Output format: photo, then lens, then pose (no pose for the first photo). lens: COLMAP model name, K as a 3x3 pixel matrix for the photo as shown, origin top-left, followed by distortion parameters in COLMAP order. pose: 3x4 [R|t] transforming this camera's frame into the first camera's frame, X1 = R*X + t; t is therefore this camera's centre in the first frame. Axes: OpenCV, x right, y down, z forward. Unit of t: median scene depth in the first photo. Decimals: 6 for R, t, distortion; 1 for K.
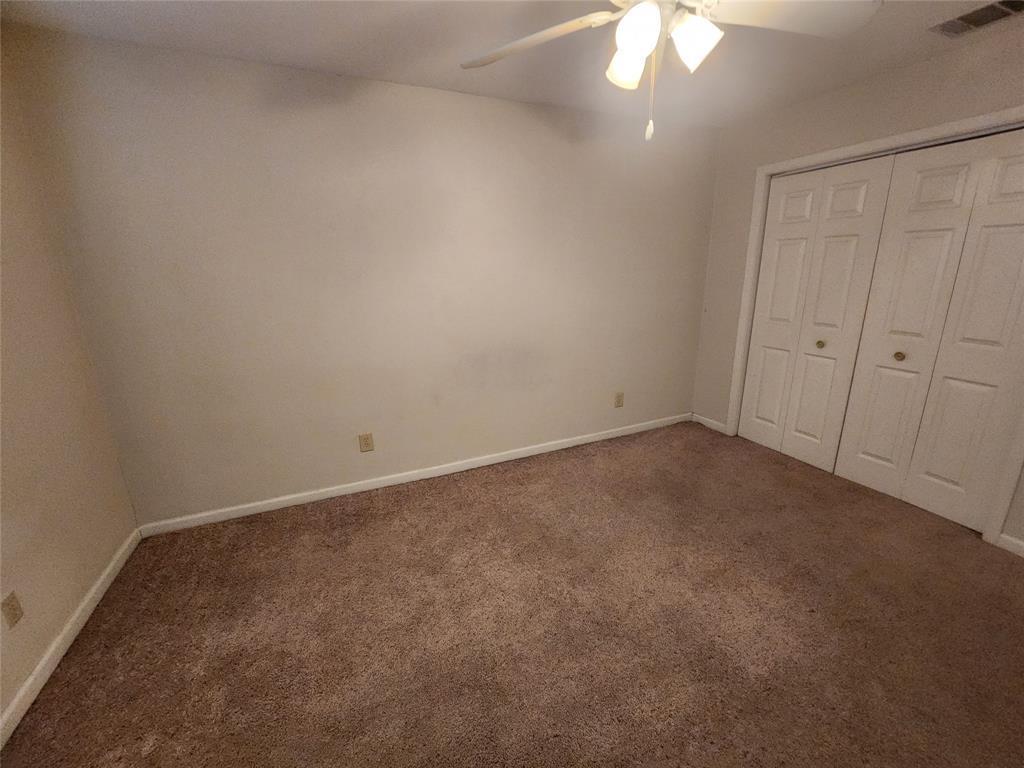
lens RADIAL K [[421.3, 0, 512.6], [0, 421.3, 377.6], [0, 0, 1]] dist [-0.000843, 0.000590]
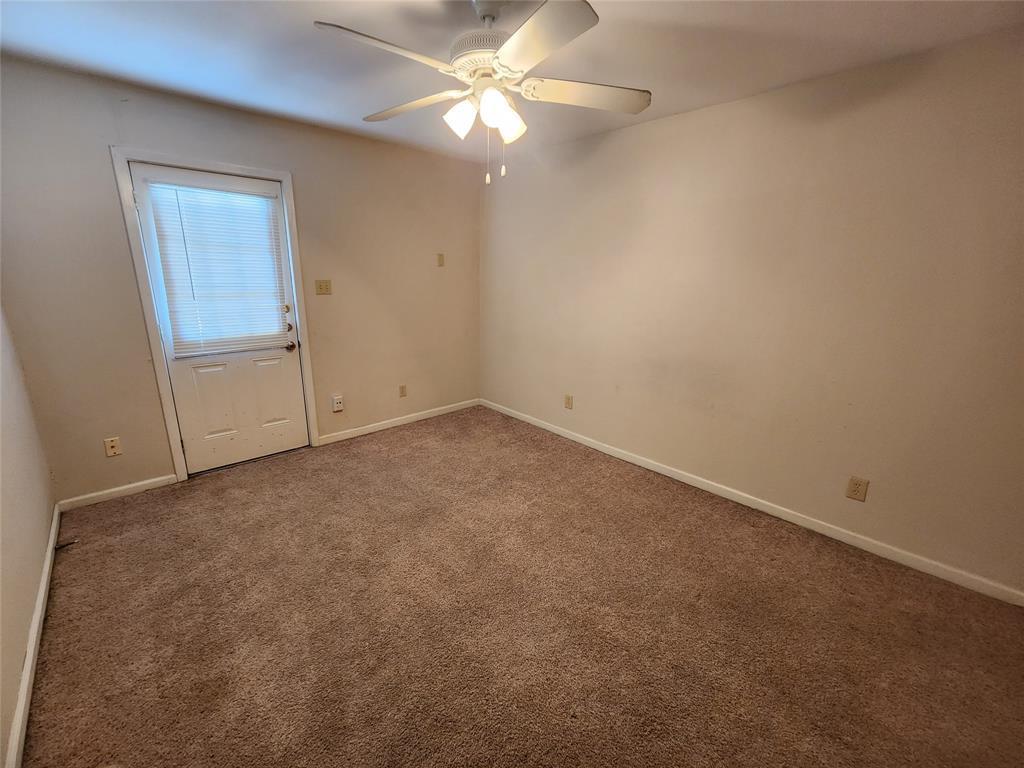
lens RADIAL K [[421.3, 0, 511.0], [0, 421.3, 385.8], [0, 0, 1]] dist [-0.000843, 0.000590]
pose [[0.315868, 0.273205, -0.908618, 0.824888], [-0.259631, 0.945983, 0.194183, -0.112007], [0.912589, 0.174569, 0.369739, 0.324459]]
